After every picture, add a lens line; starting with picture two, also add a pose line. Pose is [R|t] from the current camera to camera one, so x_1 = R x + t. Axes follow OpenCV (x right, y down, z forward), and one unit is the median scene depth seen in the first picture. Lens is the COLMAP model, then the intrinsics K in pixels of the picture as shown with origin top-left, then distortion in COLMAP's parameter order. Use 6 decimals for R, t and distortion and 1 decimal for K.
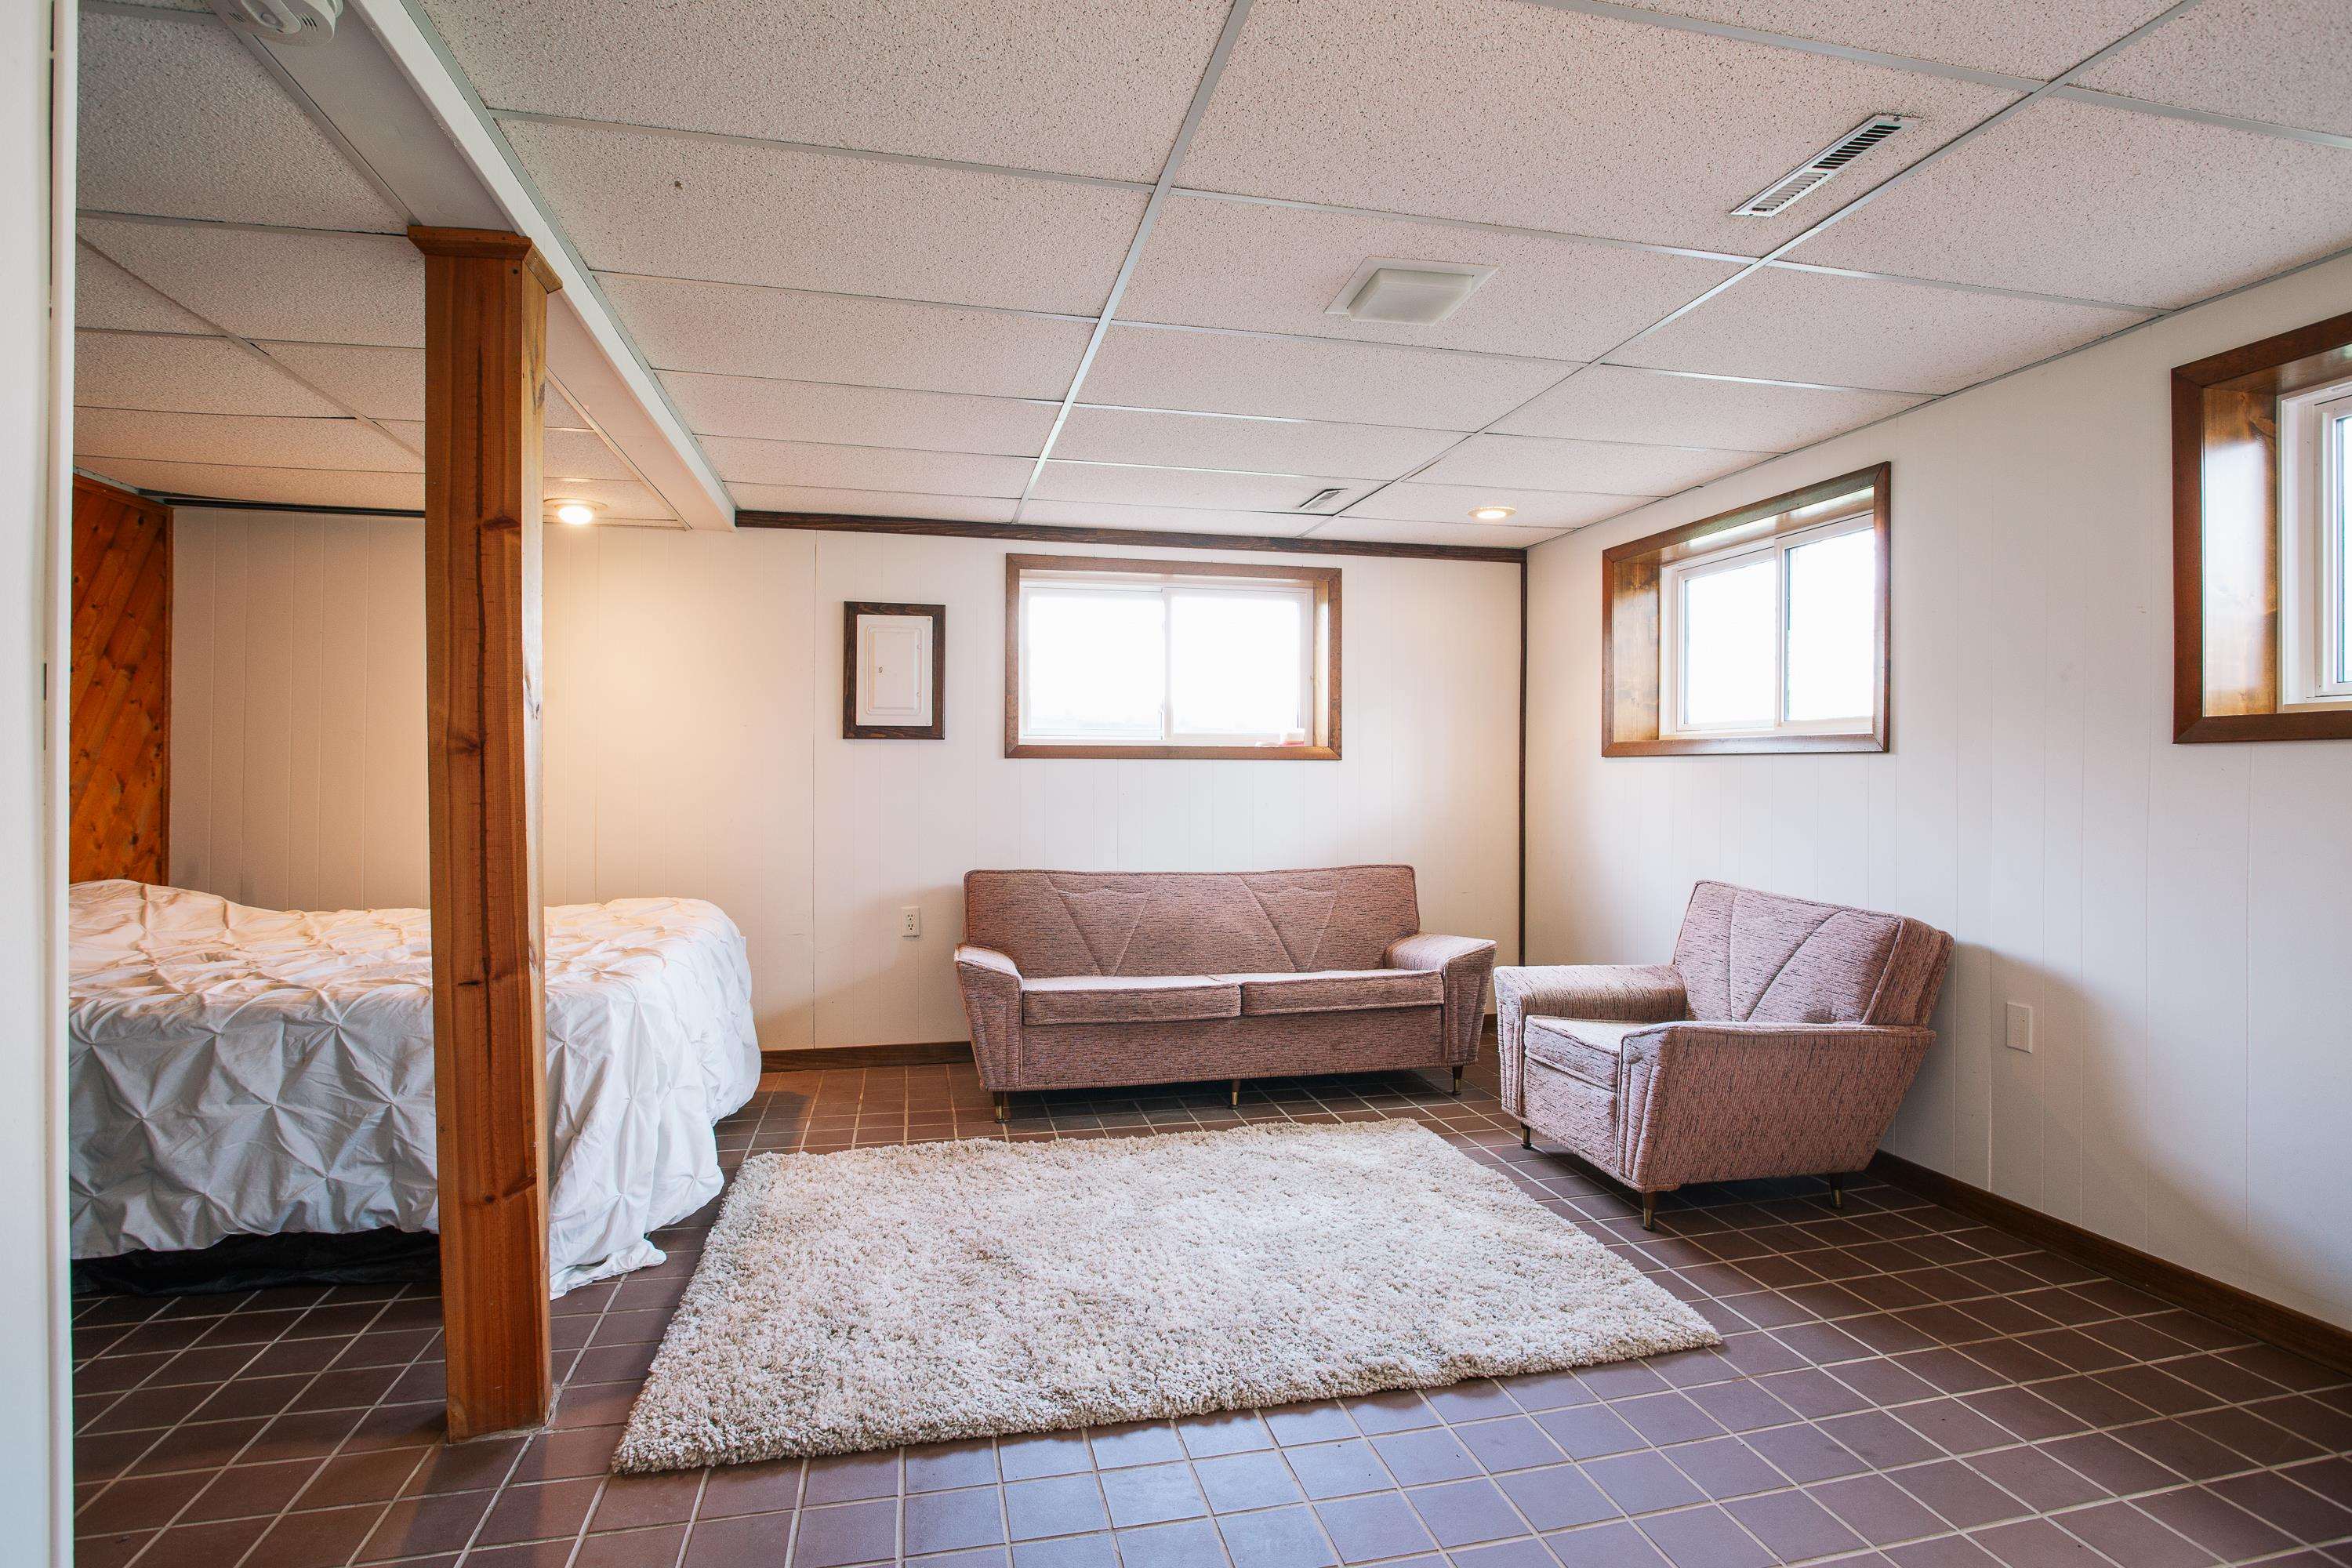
lens RADIAL K [[1187.3, 0, 1179.2], [0, 1187.3, 777.7], [0, 0, 1]] dist [-0.075282, 0.034791]
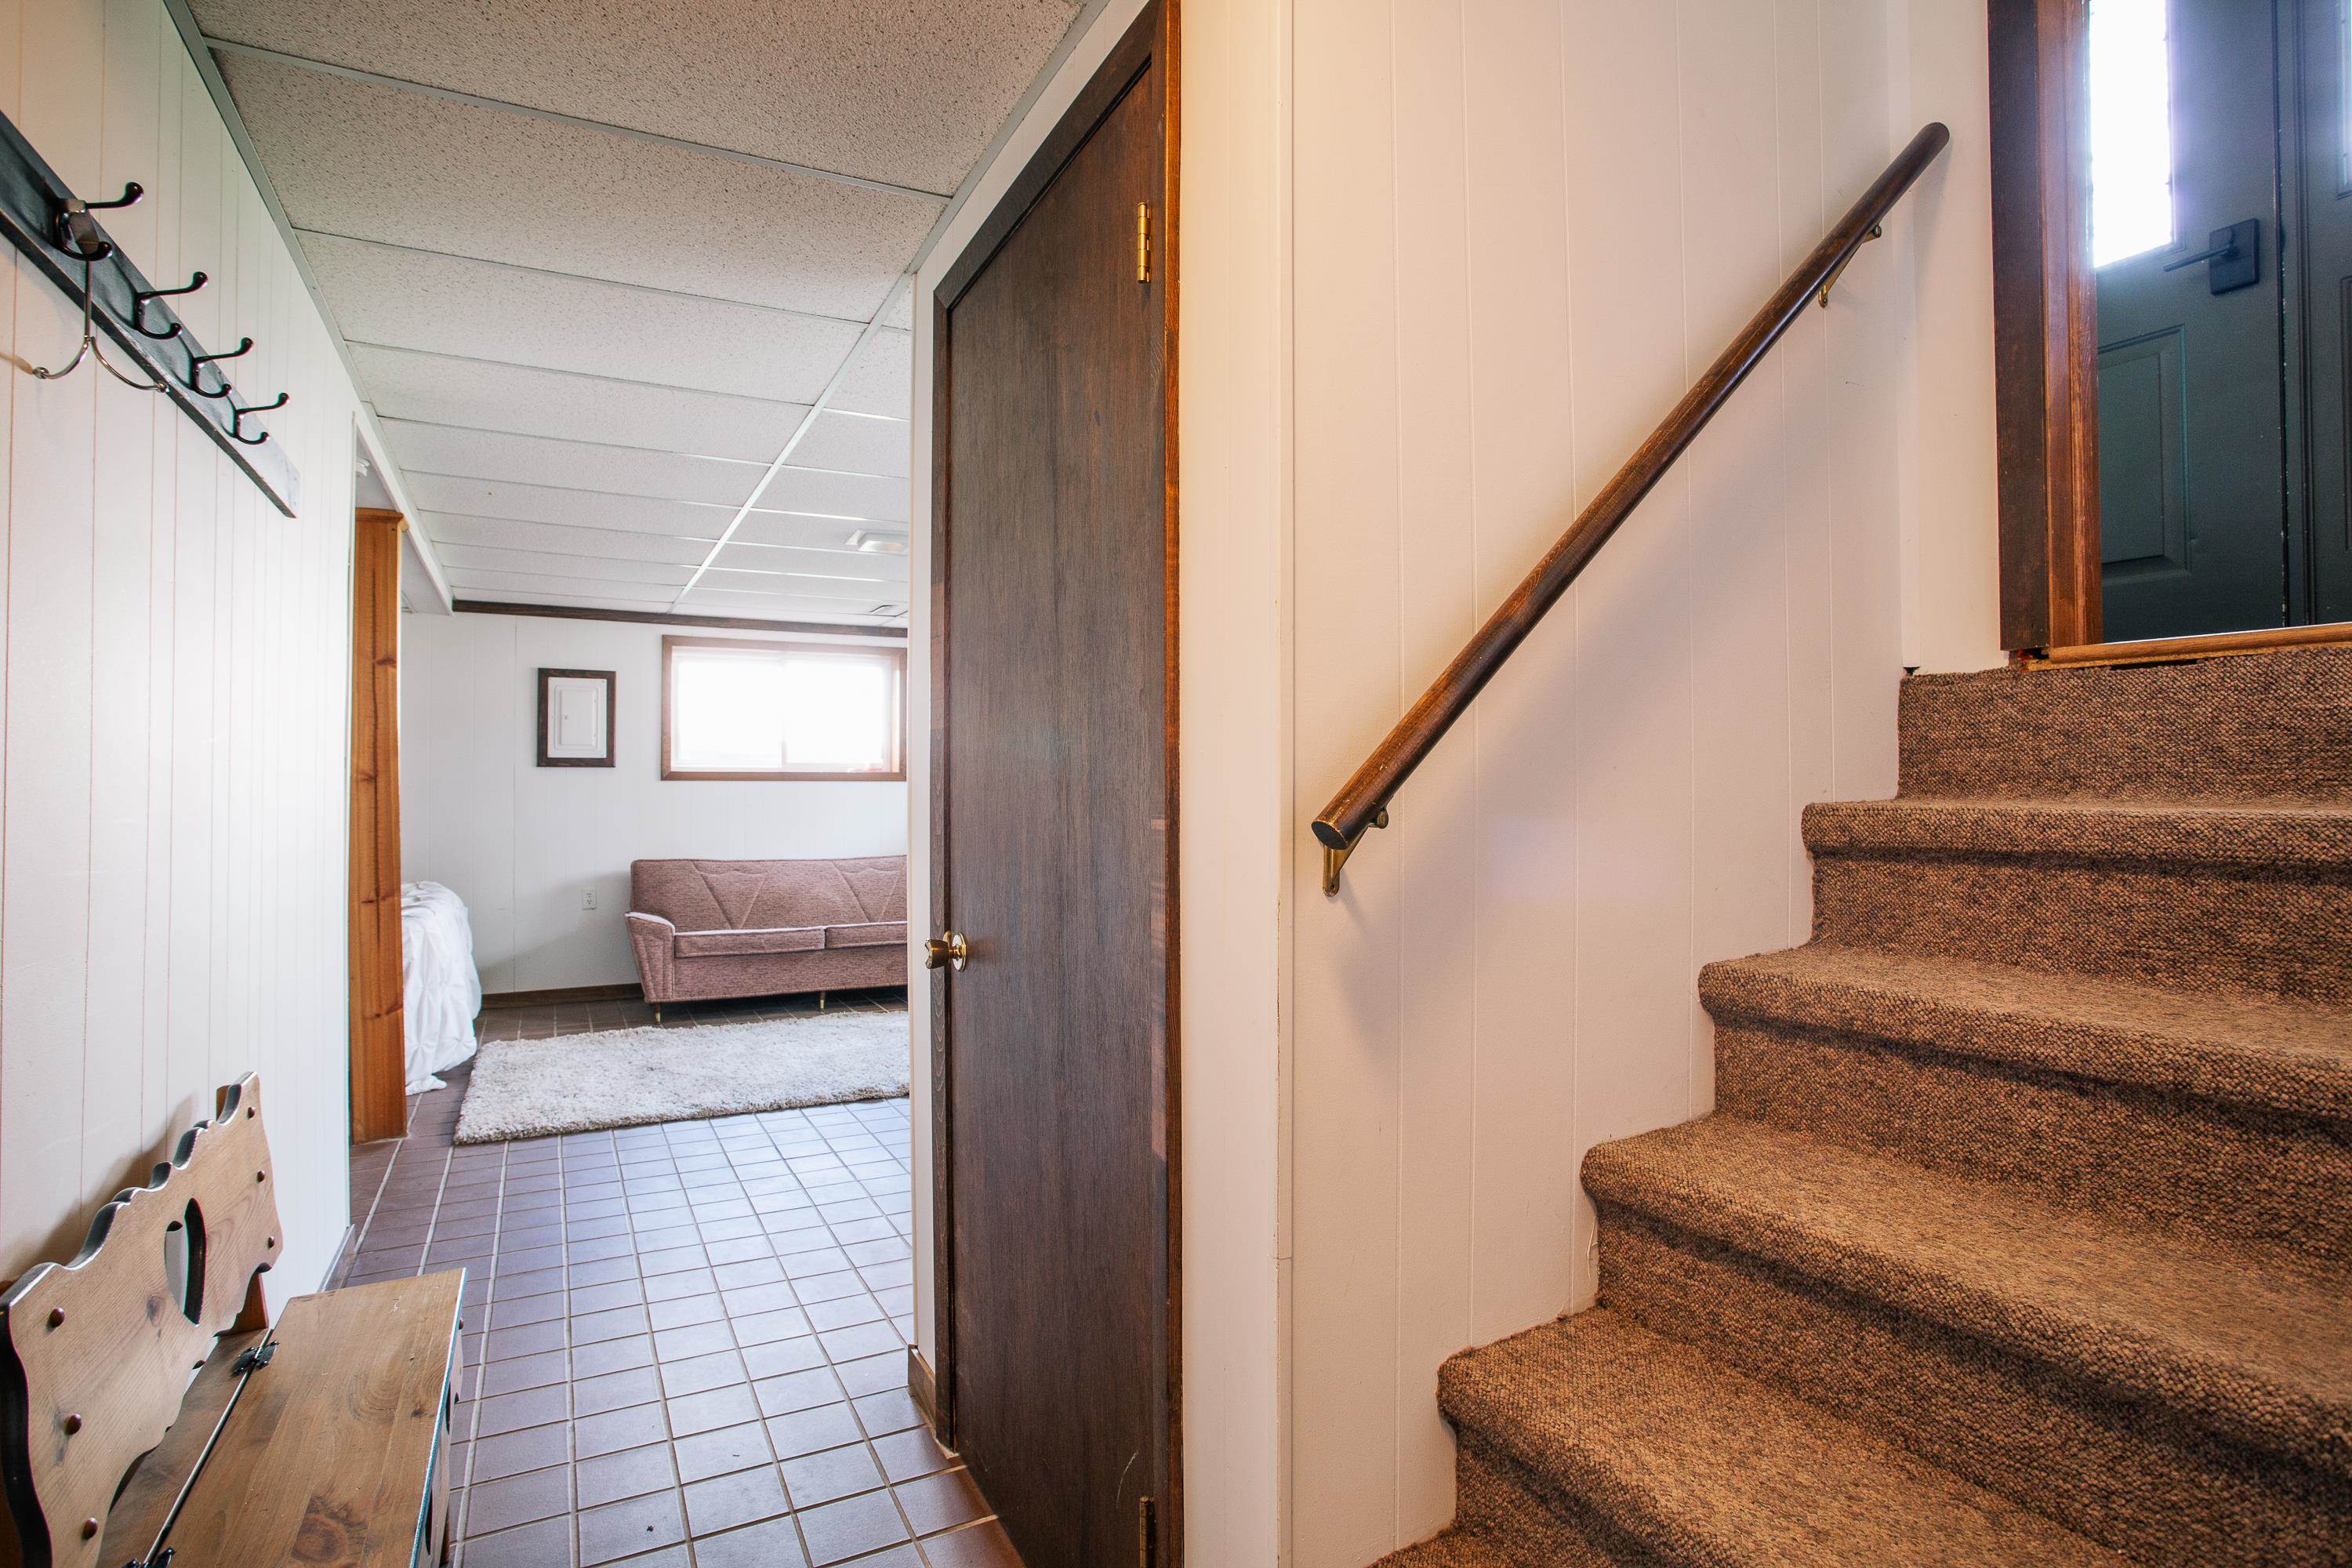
lens RADIAL K [[1187.3, 0, 1179.2], [0, 1187.3, 777.7], [0, 0, 1]] dist [-0.075282, 0.034791]
pose [[0.962377, -0.001860, 0.271711, 0.080976], [0.005851, 0.999887, -0.013880, 0.003423], [-0.271655, 0.014948, 0.962279, -0.606956]]
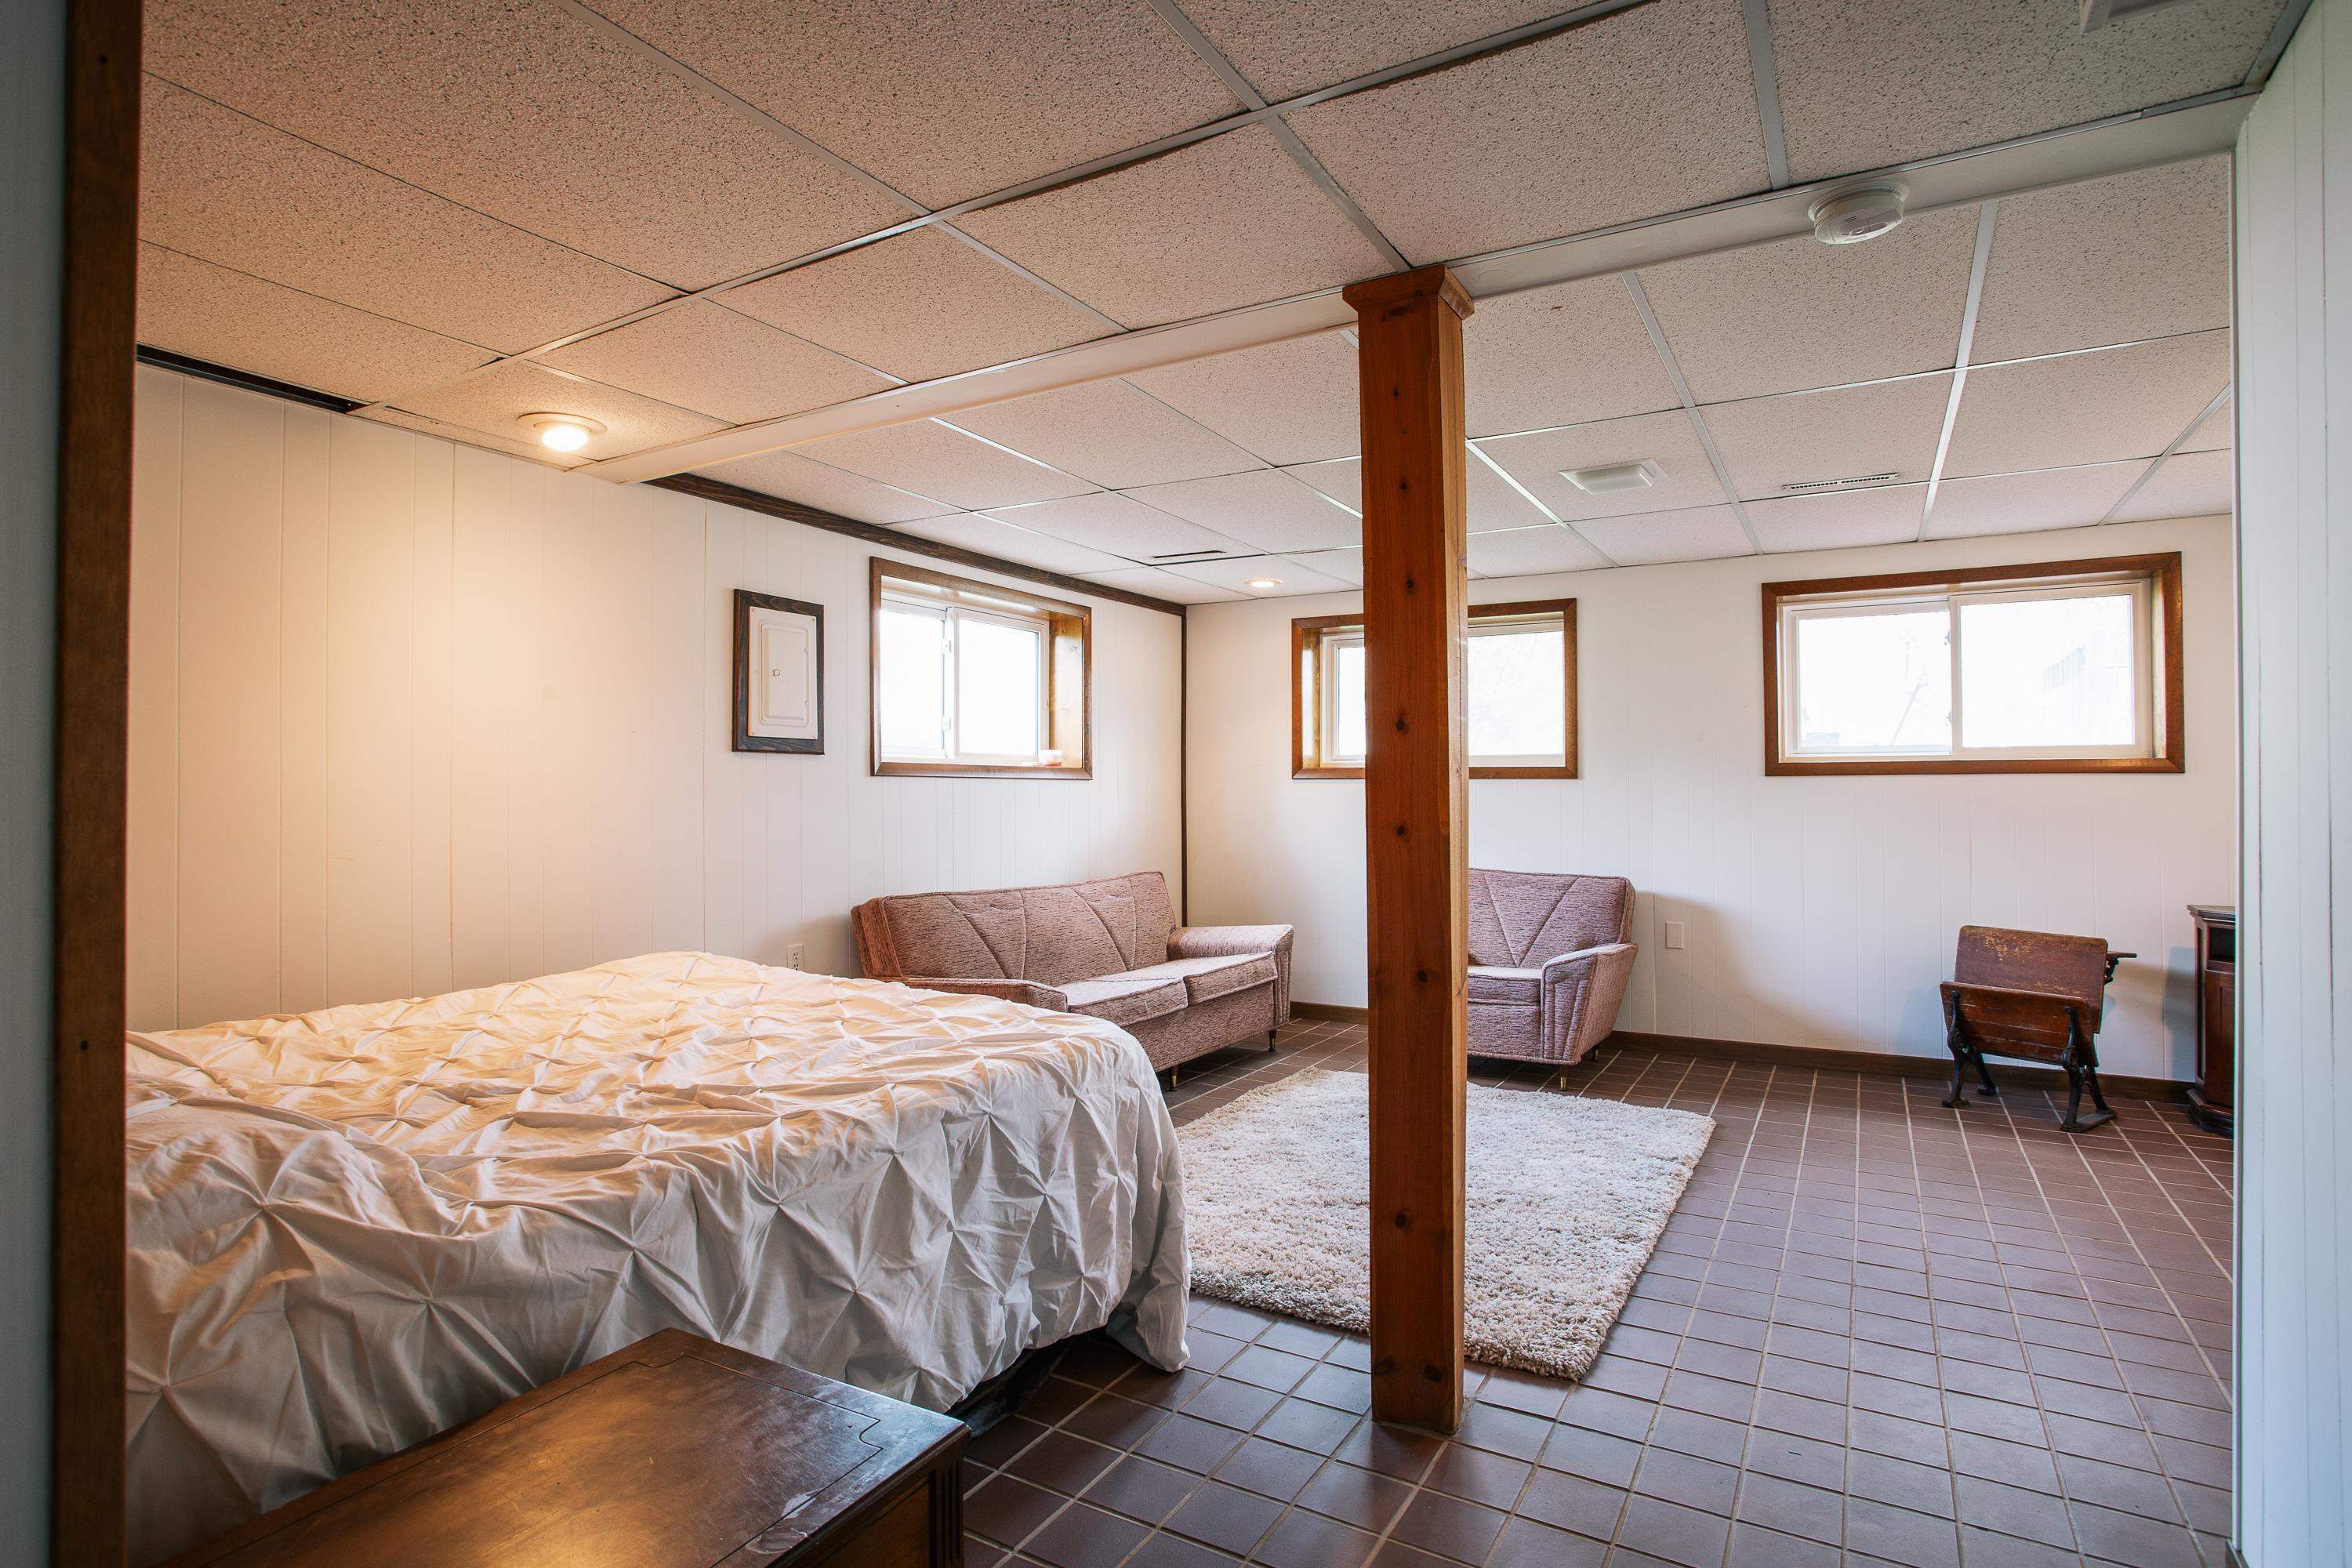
lens RADIAL K [[1187.3, 0, 1179.2], [0, 1187.3, 777.7], [0, 0, 1]] dist [-0.075282, 0.034791]
pose [[0.689969, 0.008329, 0.723791, -0.788379], [0.003660, 0.999881, -0.014996, -0.000681], [-0.723829, 0.012996, 0.689856, 0.223513]]
